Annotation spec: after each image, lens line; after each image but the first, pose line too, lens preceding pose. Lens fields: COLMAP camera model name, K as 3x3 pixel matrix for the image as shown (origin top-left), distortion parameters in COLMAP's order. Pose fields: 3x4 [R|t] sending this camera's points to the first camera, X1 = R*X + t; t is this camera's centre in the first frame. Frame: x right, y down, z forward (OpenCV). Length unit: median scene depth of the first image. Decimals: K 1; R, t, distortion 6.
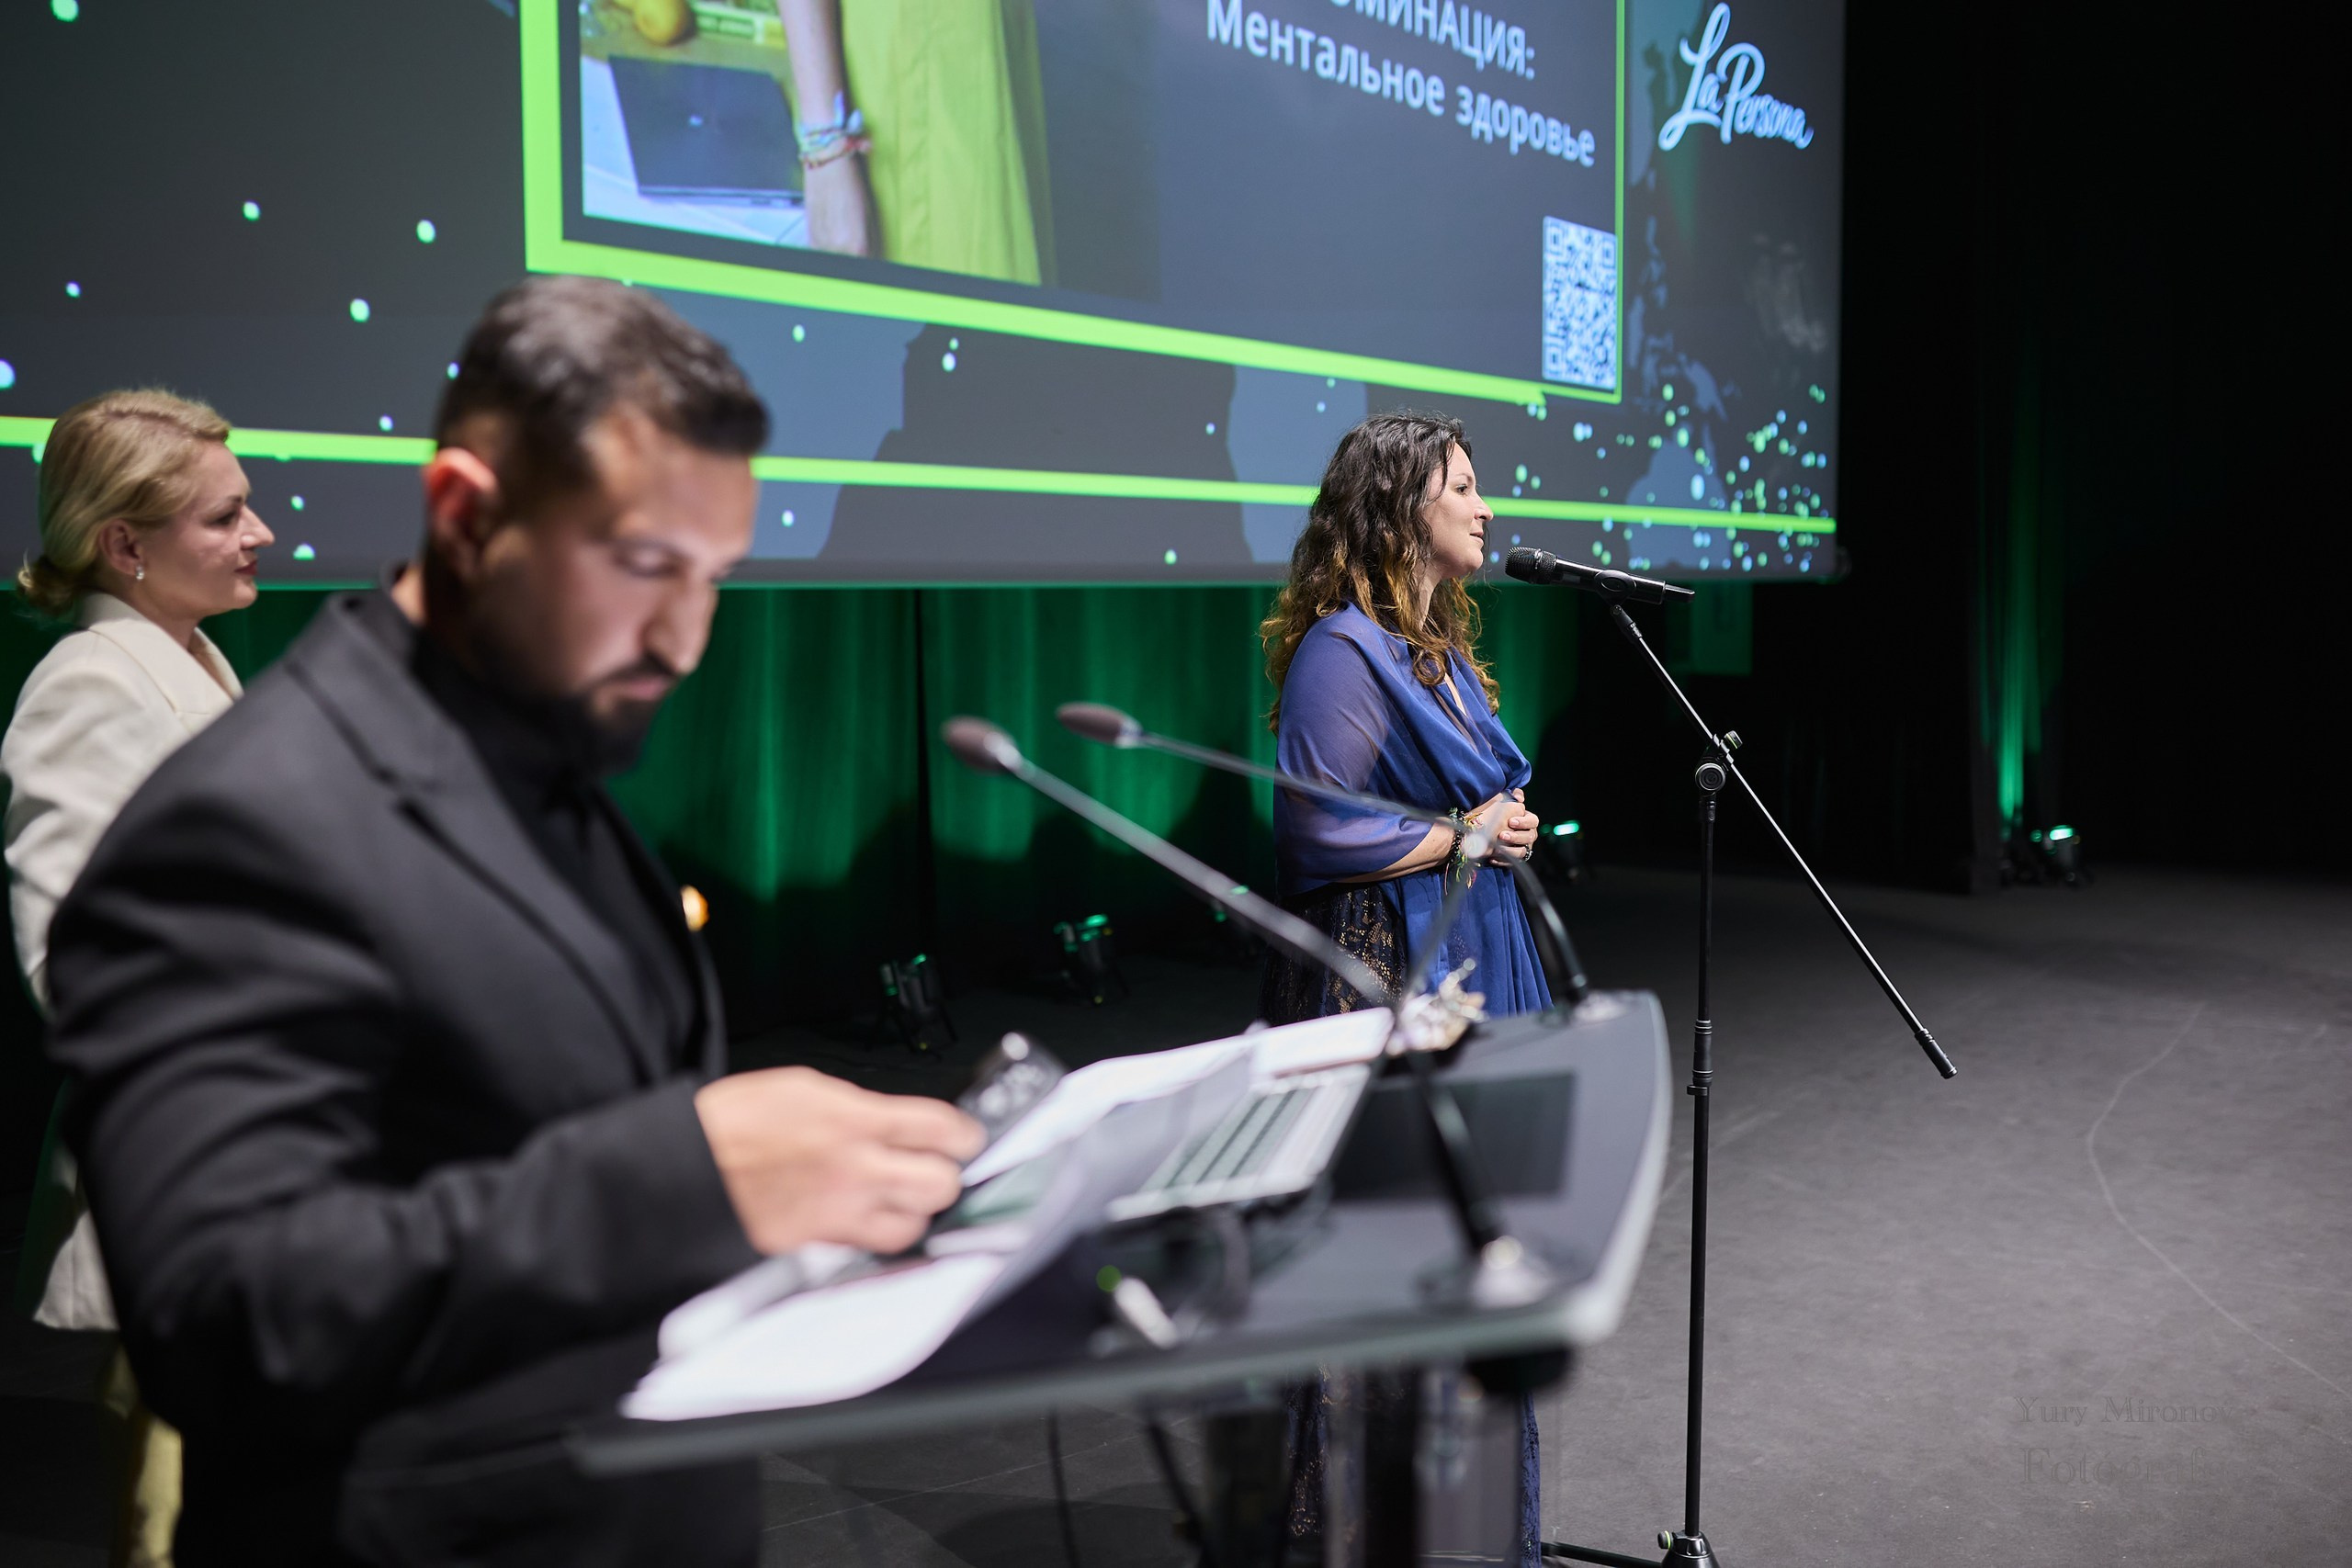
lens RADIAL K [[2285.4, 0, 1176.0], [0, 2285.4, 784.0], [0, 0, 1]] dist [-0.078358, 0.138063]
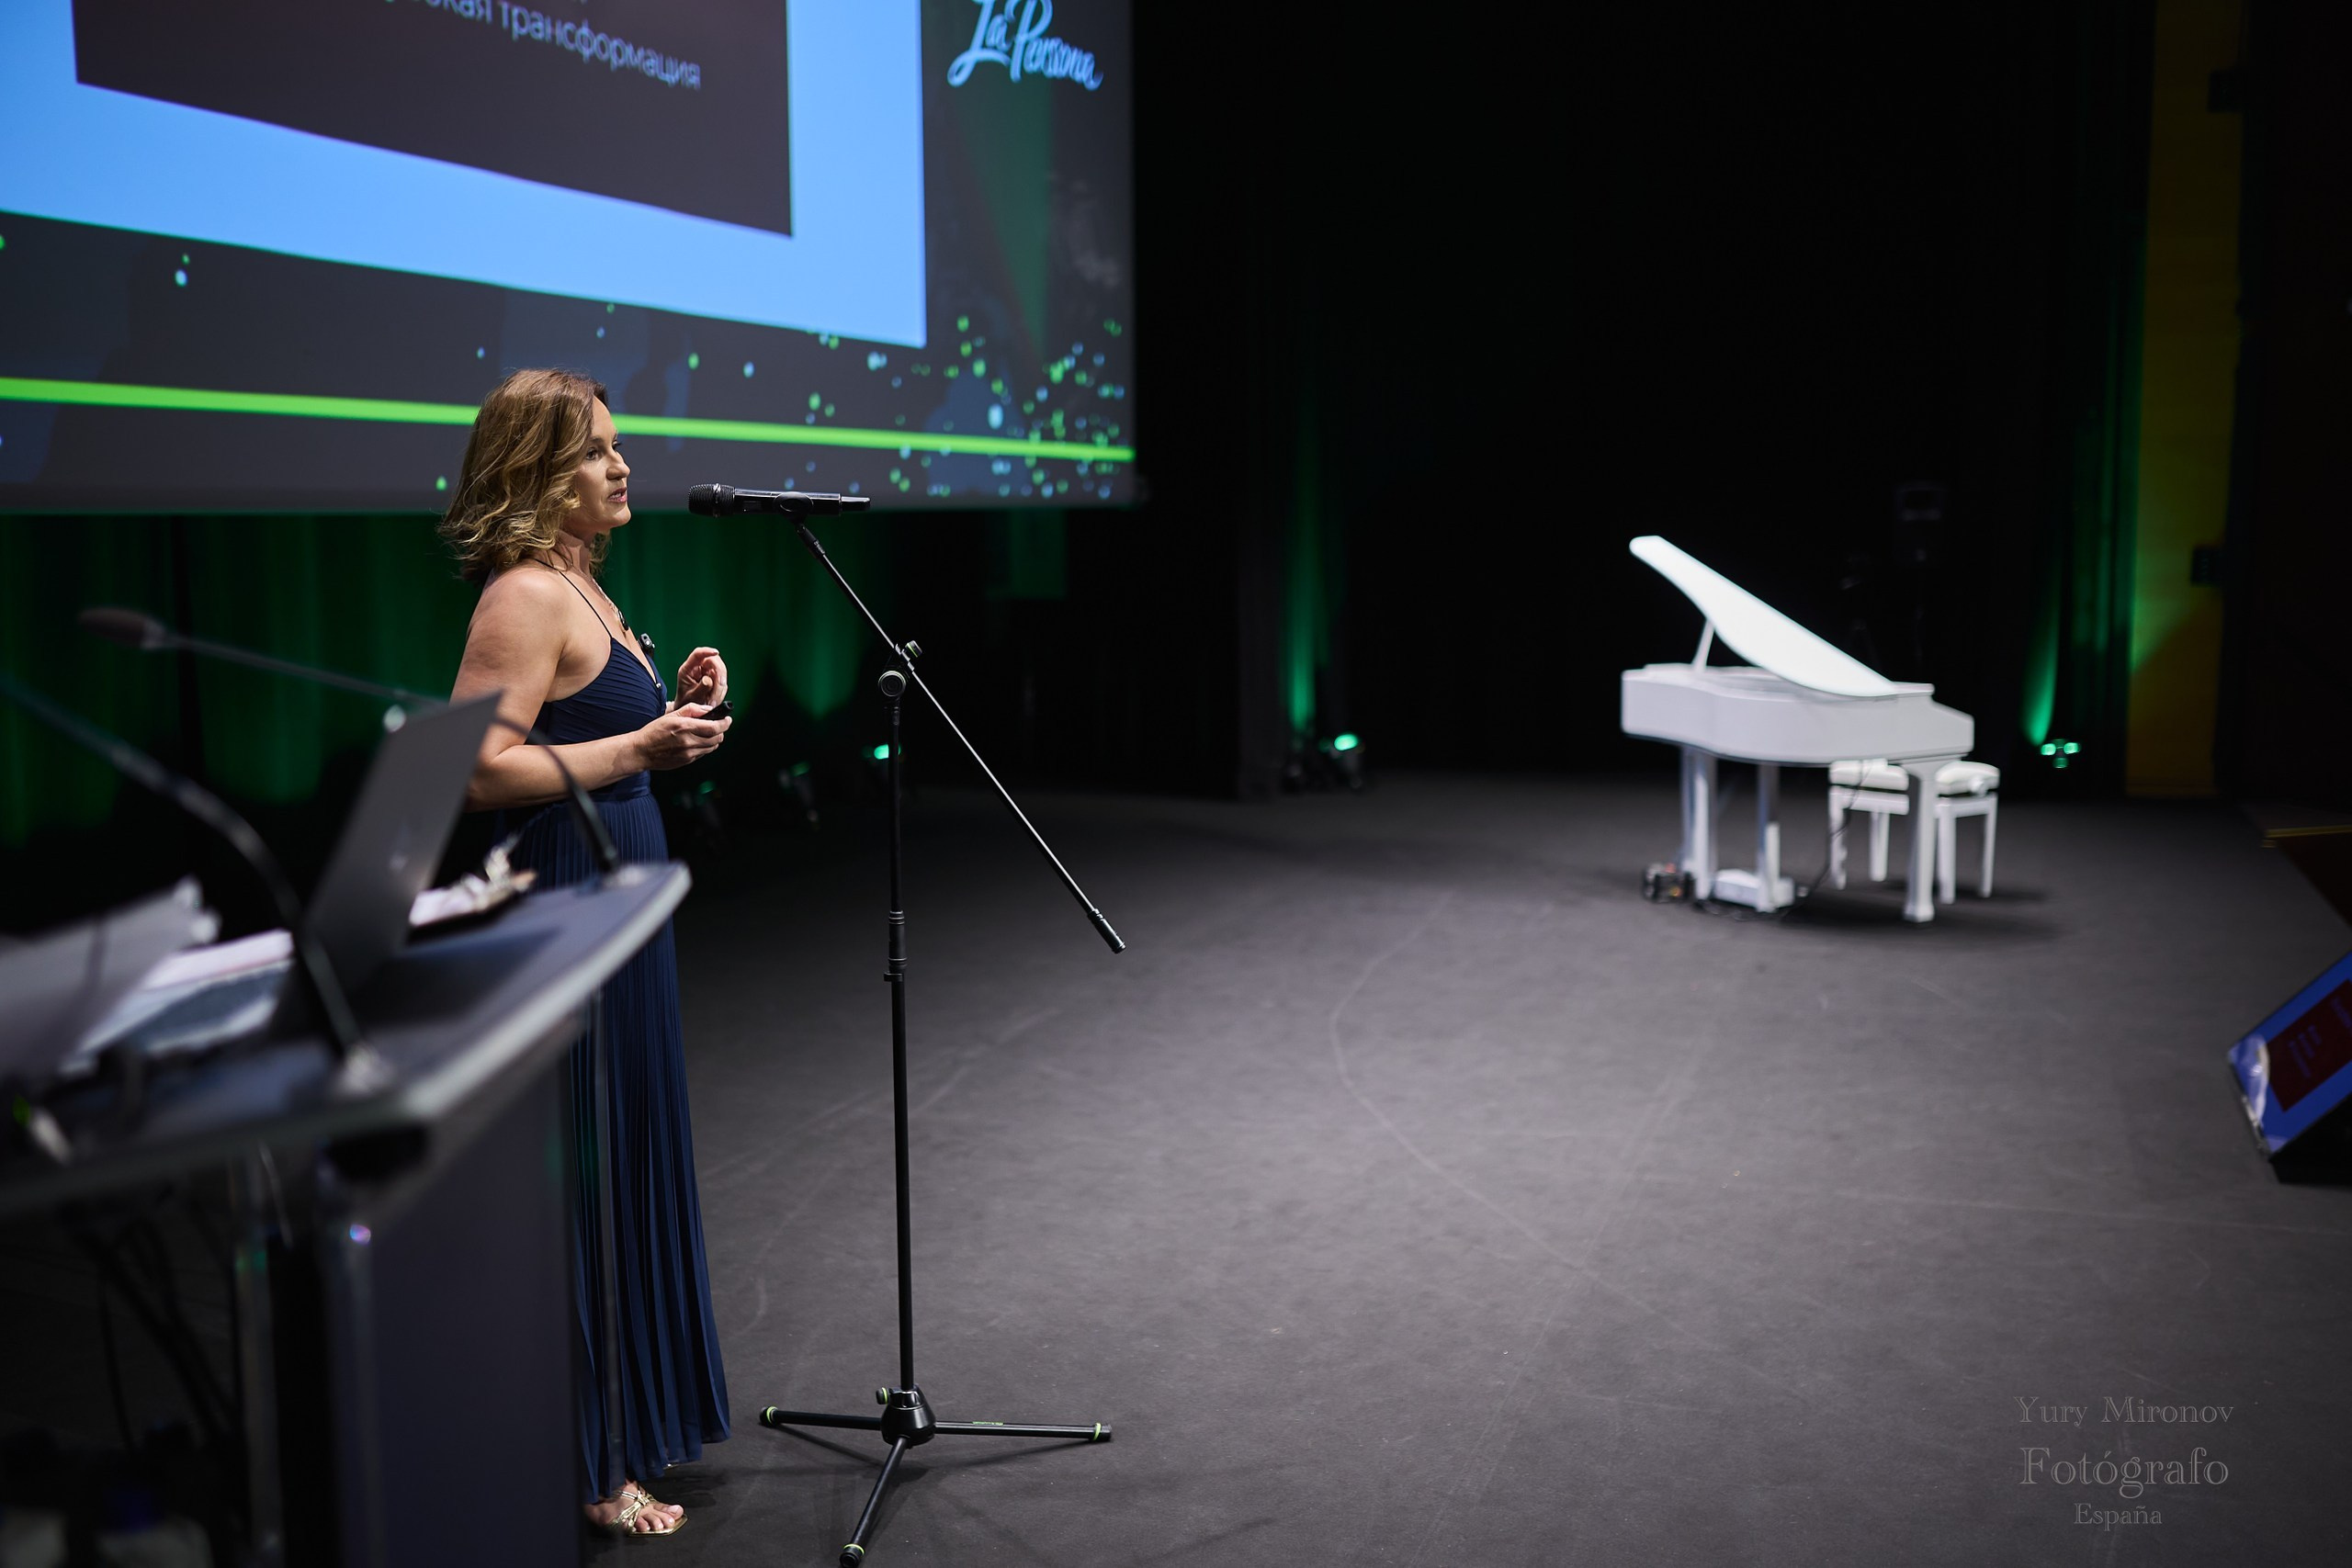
lens RADIAL K [[2287.5, 0, 1212.0], [0, 2287.5, 793.9], [0, 0, 1]] dist [-0.068739, 0.108685]
pose [[0.959364, -0.034526, 0.280053, 0.030263], [0.024969, 0.998980, 0.037622, 0.004711], [-0.281066, -0.029100, 0.959247, -0.030026]]
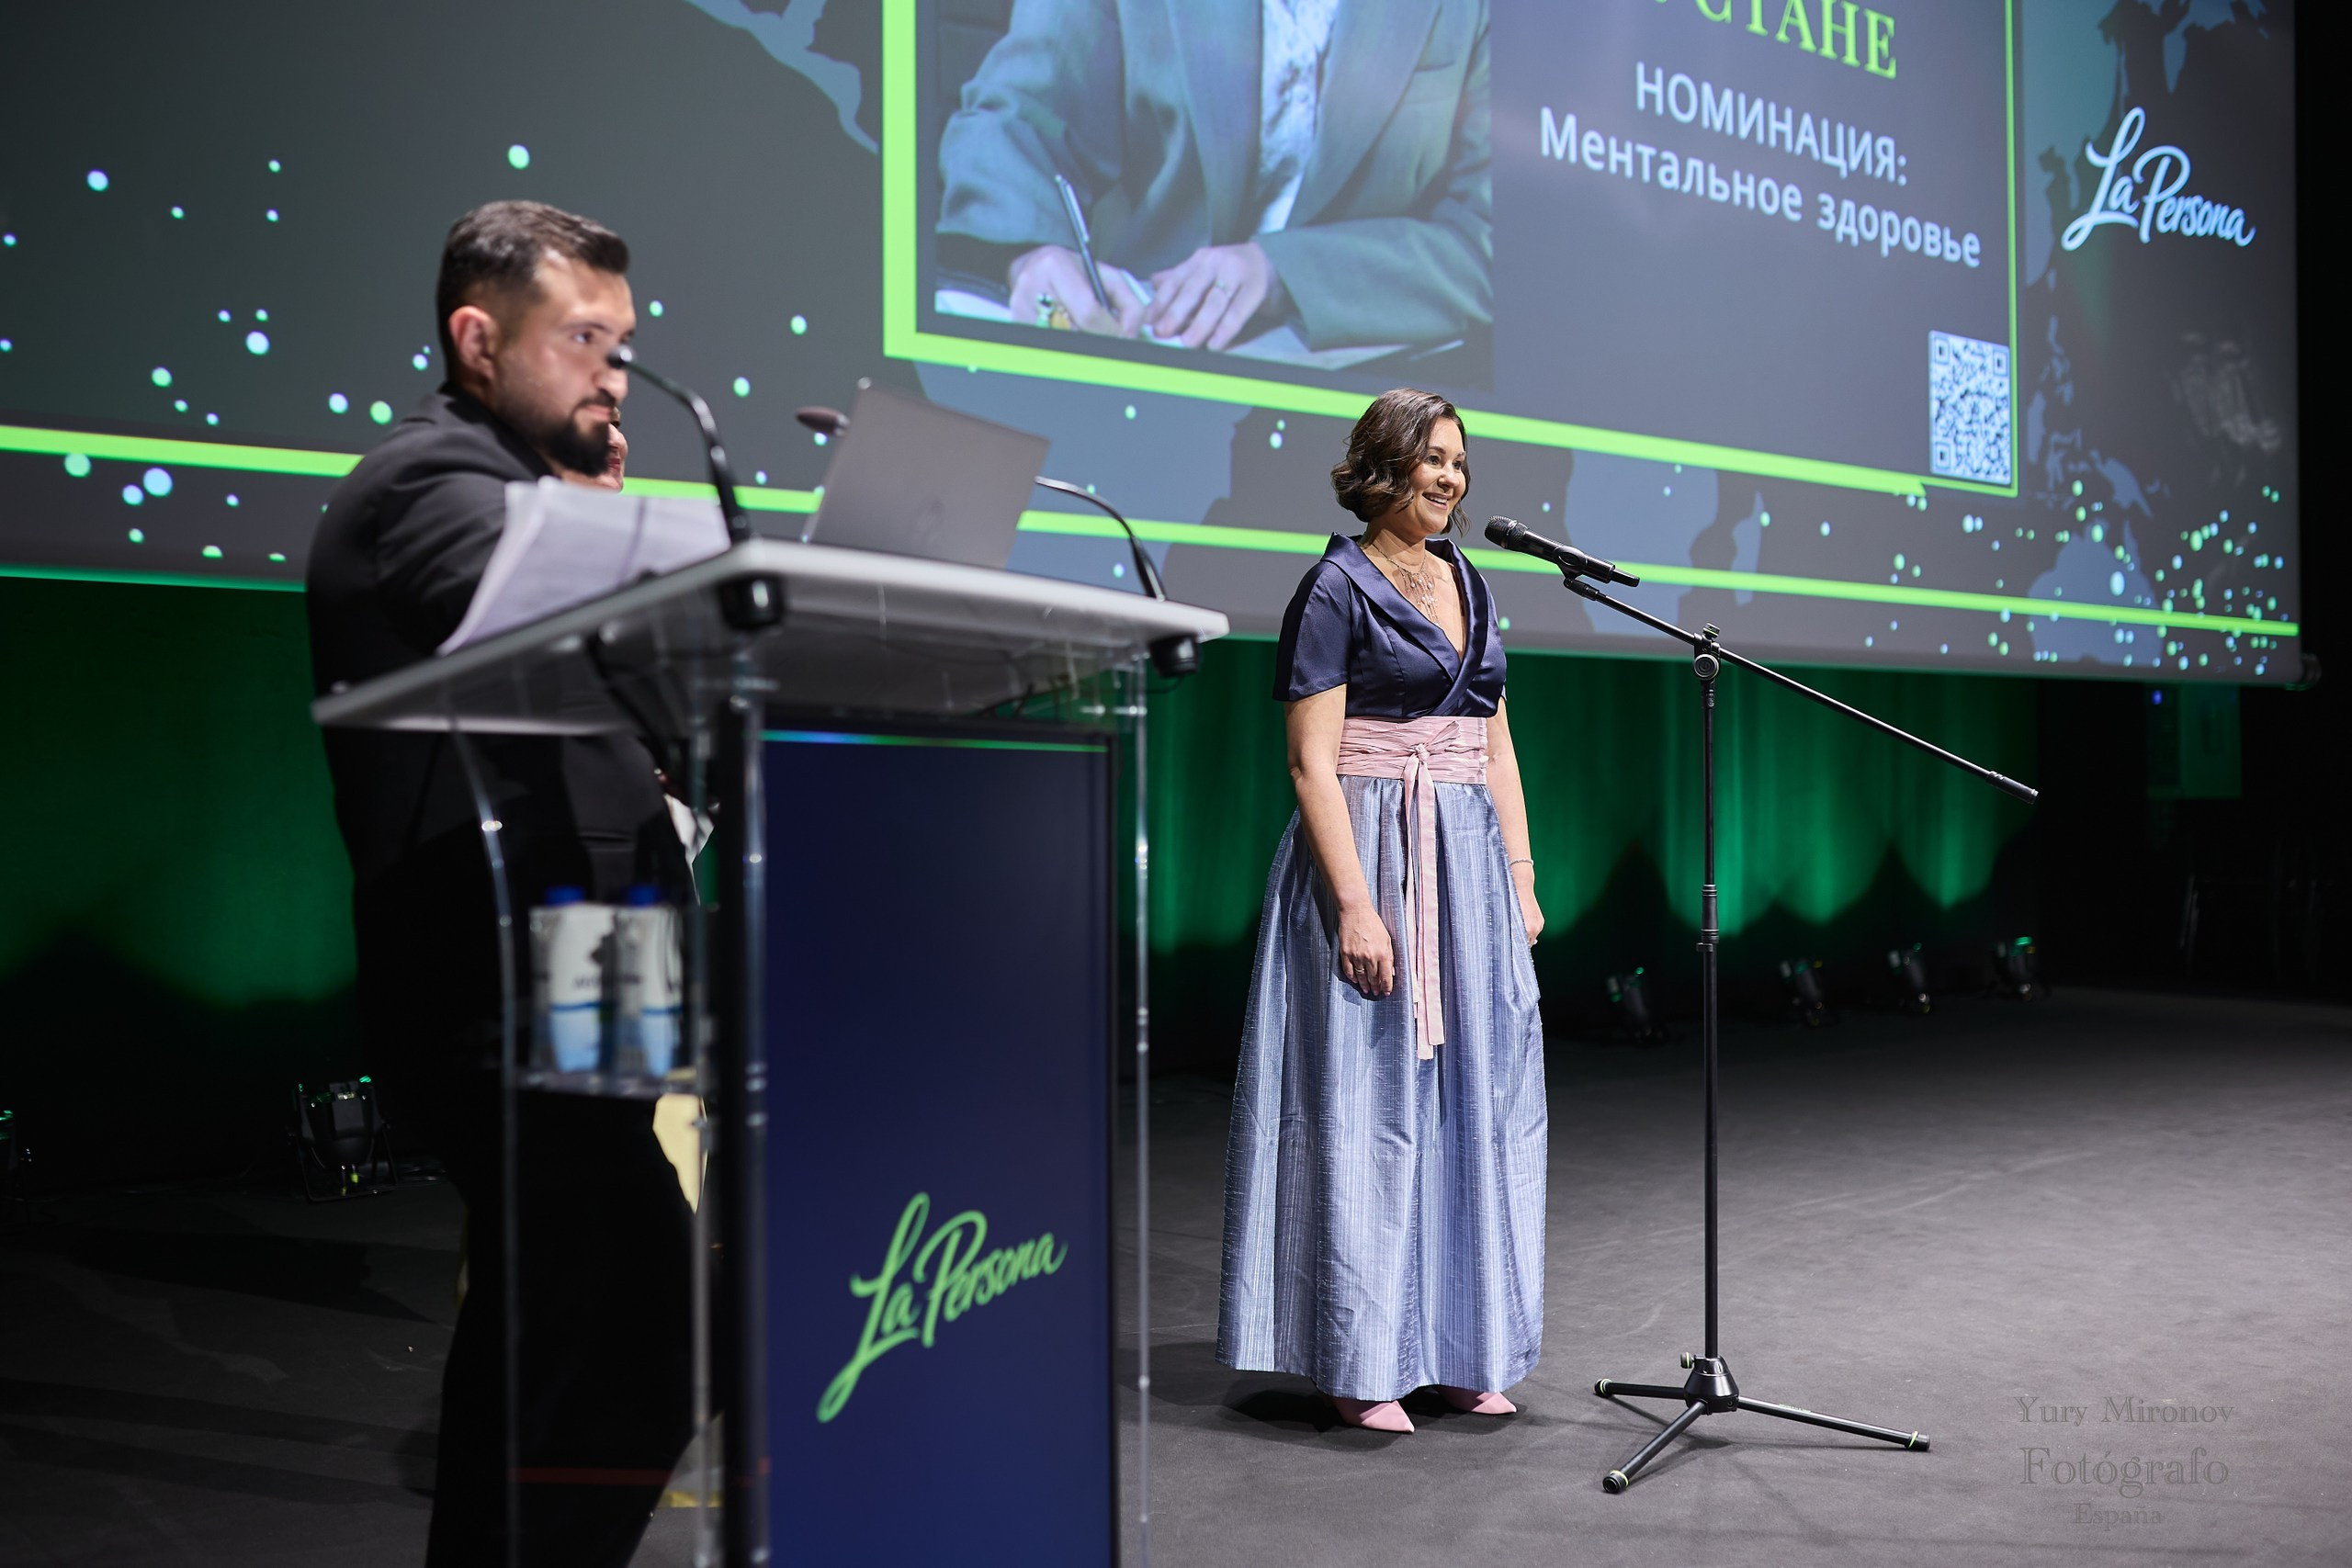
lens RADIAL K [[2335.0, 0, 1191.9], [0, 2335.0, 784.7], [0, 0, 1]] dist [-0.069509, 0.117725]
pose [[0.964467, -0.006671, -0.264120, 0.117363], [-0.019936, 0.994994, -0.097929, 0.070378], [0.263451, 0.099715, 0.959505, -0.073198]]
